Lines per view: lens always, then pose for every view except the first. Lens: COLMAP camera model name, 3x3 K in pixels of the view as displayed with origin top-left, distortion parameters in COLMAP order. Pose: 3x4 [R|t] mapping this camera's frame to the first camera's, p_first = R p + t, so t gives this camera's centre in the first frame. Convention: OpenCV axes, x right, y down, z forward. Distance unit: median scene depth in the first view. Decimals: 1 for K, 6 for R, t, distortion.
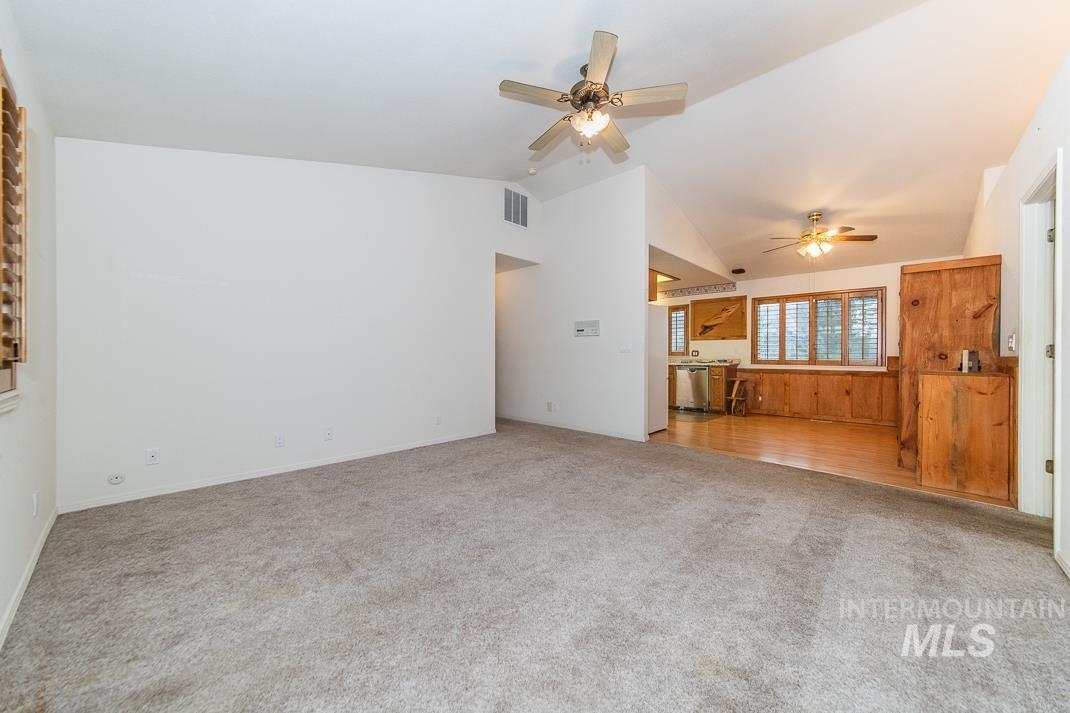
lens RADIAL K [[396.2, 0, 532.5], [0, 396.2, 356.7], [0, 0, 1]] dist [0.001907, 0.001341]
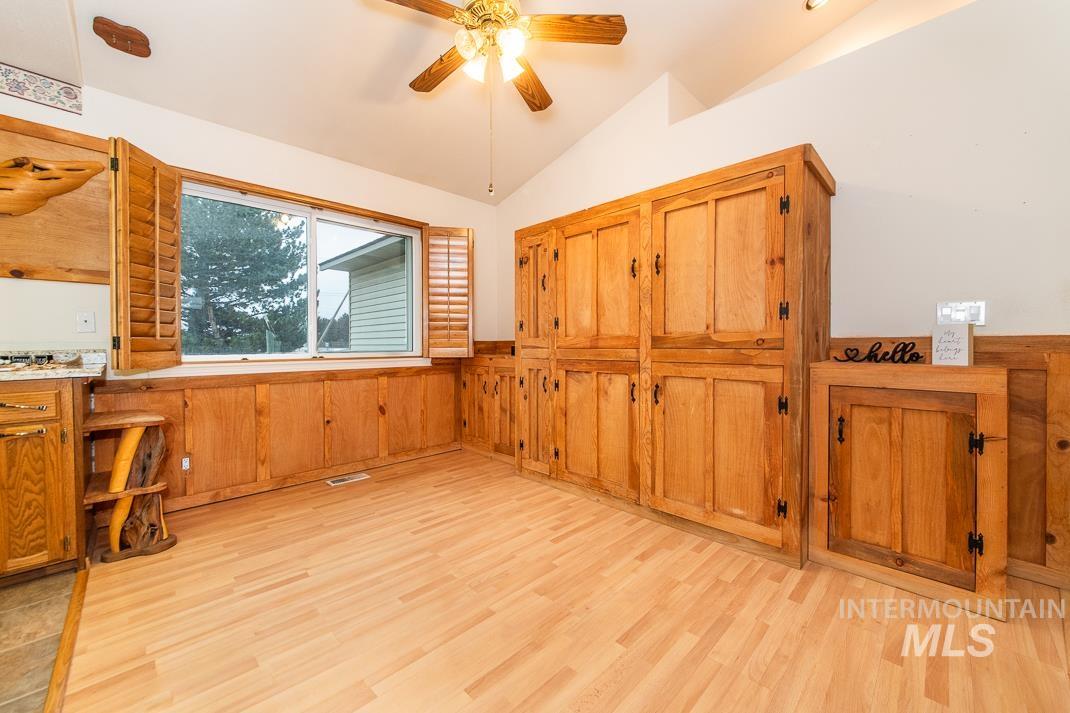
lens RADIAL K [[410.6, 0, 528.9], [0, 410.6, 350.4], [0, 0, 1]] dist [-0.001285, -0.000028]
pose [[0.033897, -0.021693, 0.999190, 0.237356], [0.004806, 0.999756, 0.021542, 0.001127], [-0.999414, 0.004072, 0.033993, 0.707485]]
